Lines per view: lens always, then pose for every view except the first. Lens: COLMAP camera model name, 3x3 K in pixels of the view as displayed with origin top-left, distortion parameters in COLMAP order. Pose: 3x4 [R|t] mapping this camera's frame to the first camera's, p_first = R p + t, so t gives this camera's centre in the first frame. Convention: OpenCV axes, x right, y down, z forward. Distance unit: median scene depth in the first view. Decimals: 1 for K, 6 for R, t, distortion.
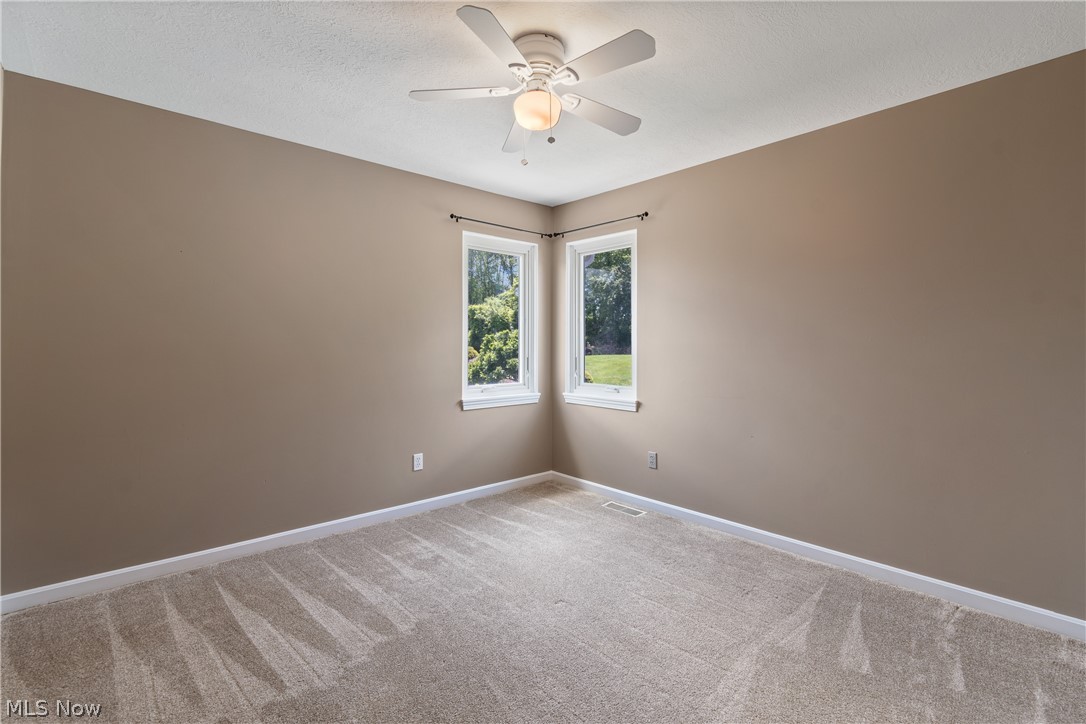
lens RADIAL K [[483.5, 0, 551.8], [0, 483.5, 358.5], [0, 0, 1]] dist [0.002414, 0.000122]
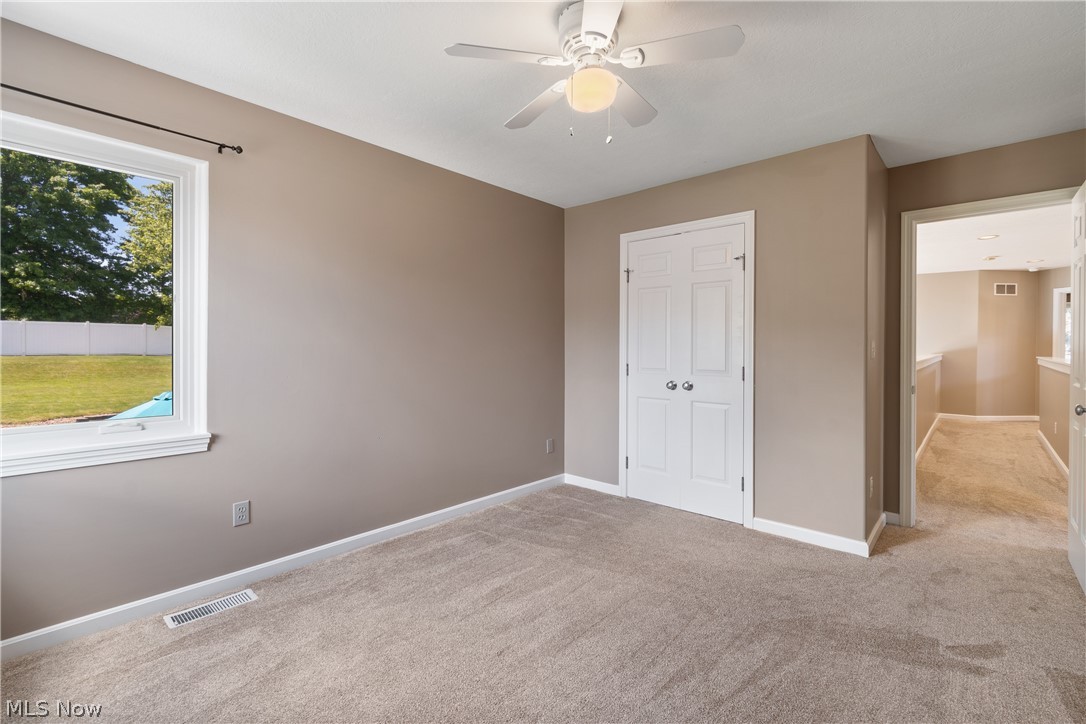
lens RADIAL K [[483.5, 0, 551.8], [0, 483.5, 358.5], [0, 0, 1]] dist [0.002414, 0.000122]
pose [[-0.081084, -0.033941, 0.996129, -0.630486], [0.025433, 0.999024, 0.036109, -0.030115], [-0.996383, 0.028263, -0.080141, 0.755986]]
